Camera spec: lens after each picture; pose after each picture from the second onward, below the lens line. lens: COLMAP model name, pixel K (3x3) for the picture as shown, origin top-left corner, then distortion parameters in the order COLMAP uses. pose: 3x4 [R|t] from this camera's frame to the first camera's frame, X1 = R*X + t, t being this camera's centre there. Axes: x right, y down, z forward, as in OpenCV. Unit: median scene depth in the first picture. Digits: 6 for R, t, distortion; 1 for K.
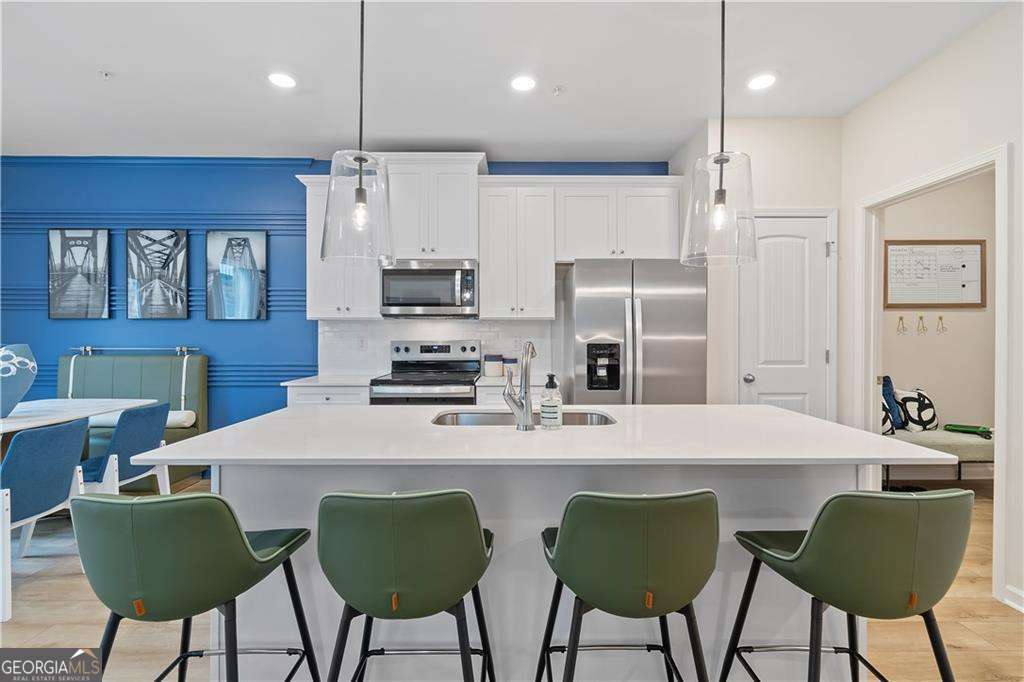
lens RADIAL K [[454.1, 0, 514.1], [0, 454.1, 334.8], [0, 0, 1]] dist [0.004612, -0.001244]
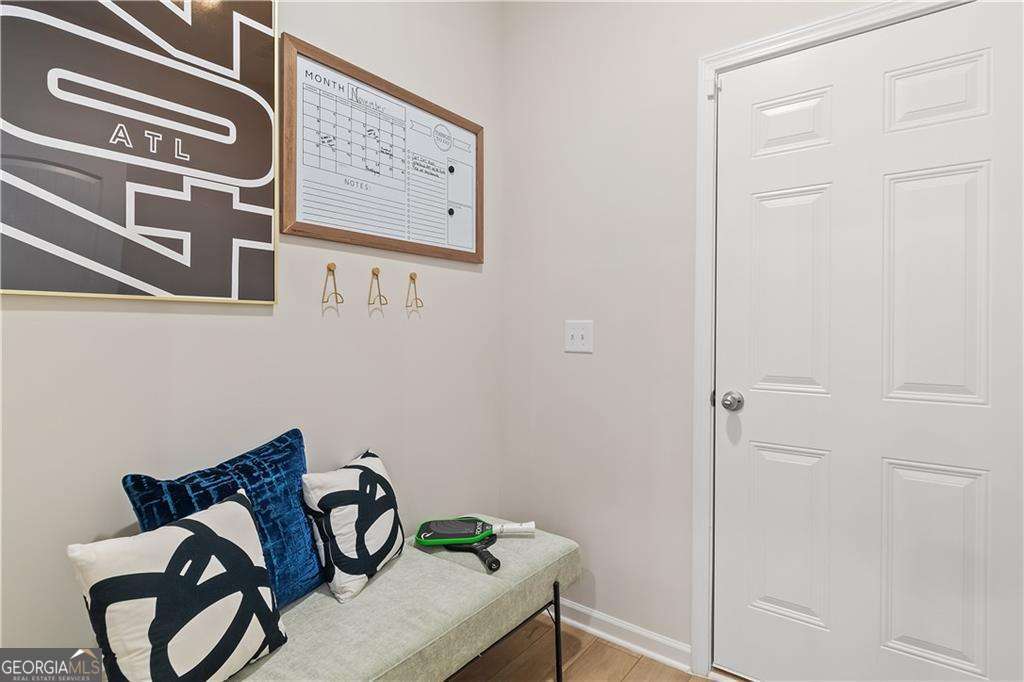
lens RADIAL K [[519.3, 0, 512.4], [0, 519.3, 335.4], [0, 0, 1]] dist [0.002397, 0.000099]
pose [[0.621972, -0.009130, 0.782986, 0.637807], [-0.003724, 0.999886, 0.014618, 0.012306], [-0.783031, -0.012008, 0.621867, 0.649059]]
